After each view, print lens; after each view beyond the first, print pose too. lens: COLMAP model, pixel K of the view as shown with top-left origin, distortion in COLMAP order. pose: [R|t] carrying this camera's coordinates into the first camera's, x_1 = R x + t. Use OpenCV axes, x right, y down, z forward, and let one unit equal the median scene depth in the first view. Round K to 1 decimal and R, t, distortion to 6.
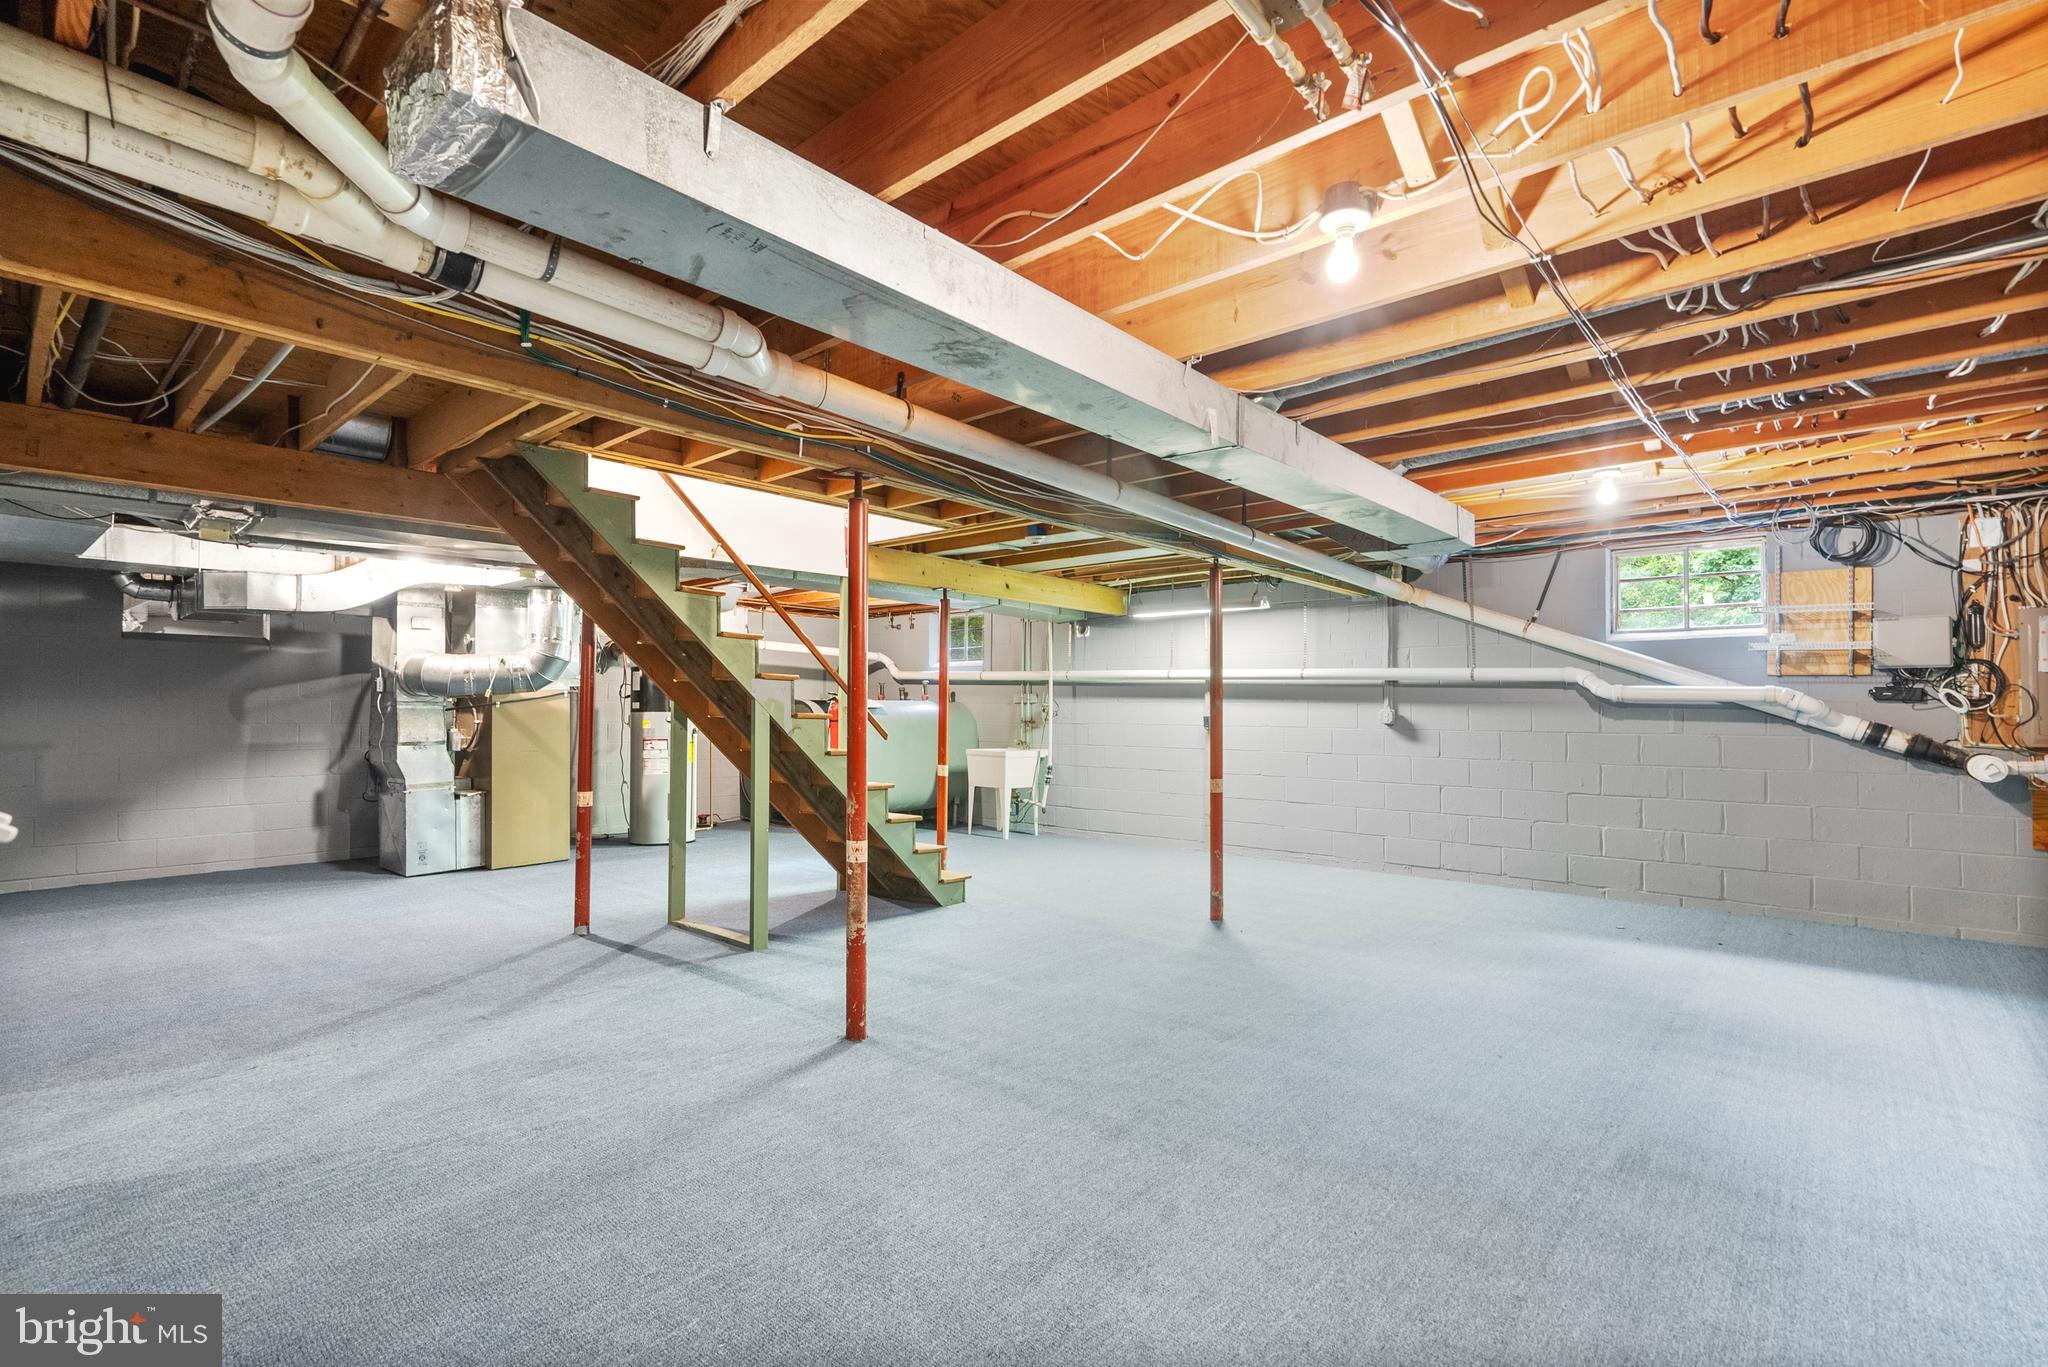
lens RADIAL K [[940.1, 0, 1022.6], [0, 940.1, 708.3], [0, 0, 1]] dist [-0.000406, -0.000468]
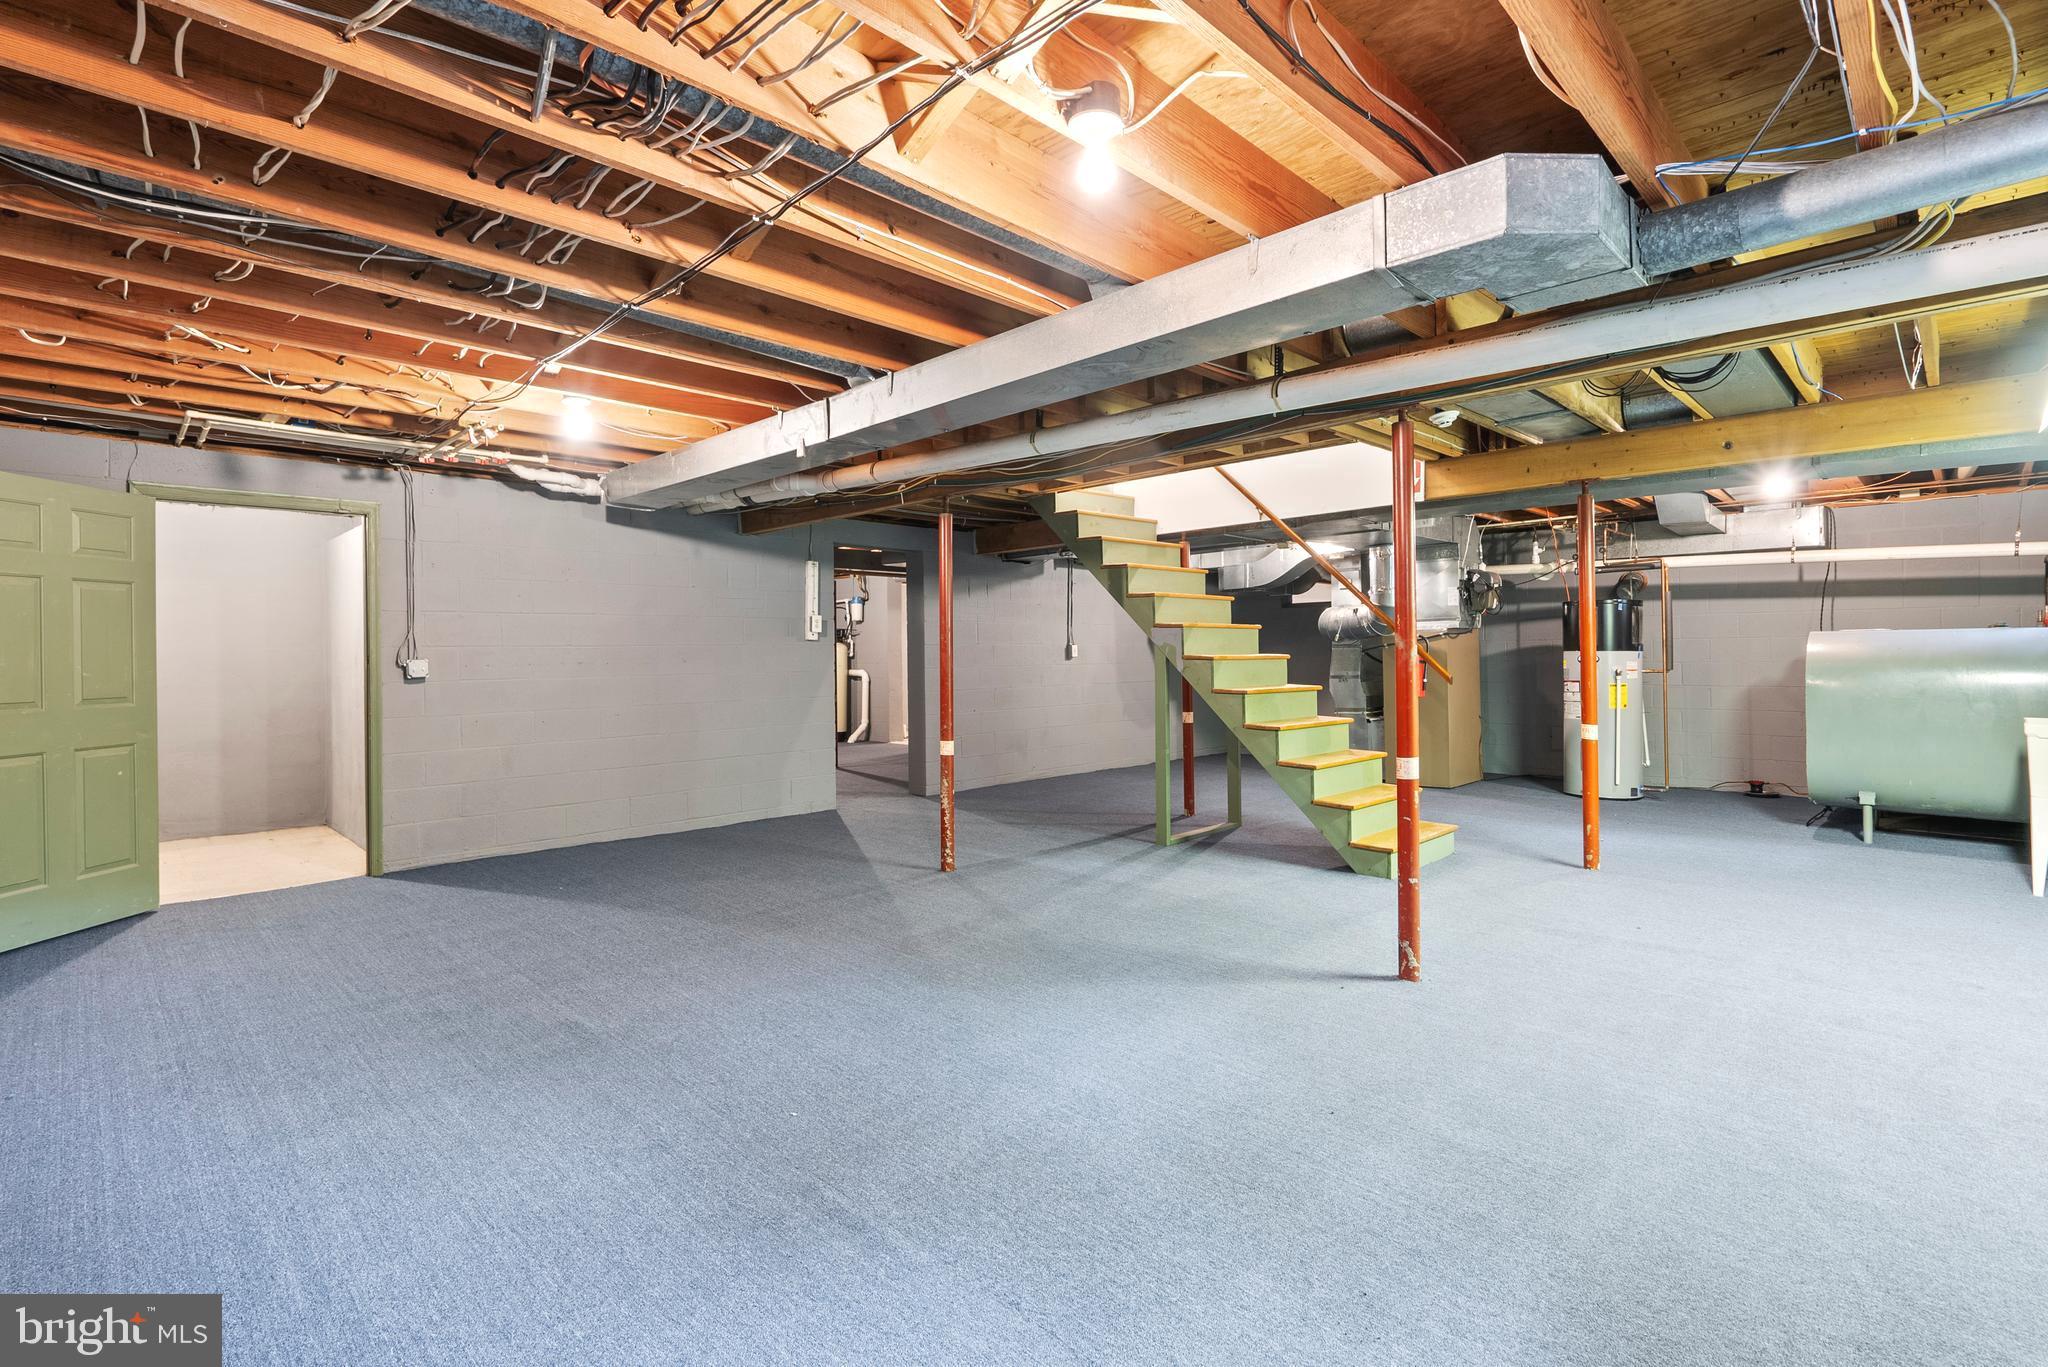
lens RADIAL K [[968.0, 0, 1026.6], [0, 968.0, 666.4], [0, 0, 1]] dist [0.008054, -0.001200]
pose [[-0.066905, 0.008933, -0.997719, 1.007940], [0.000930, 0.999960, 0.008891, 0.007553], [0.997759, -0.000333, -0.066911, 0.913182]]
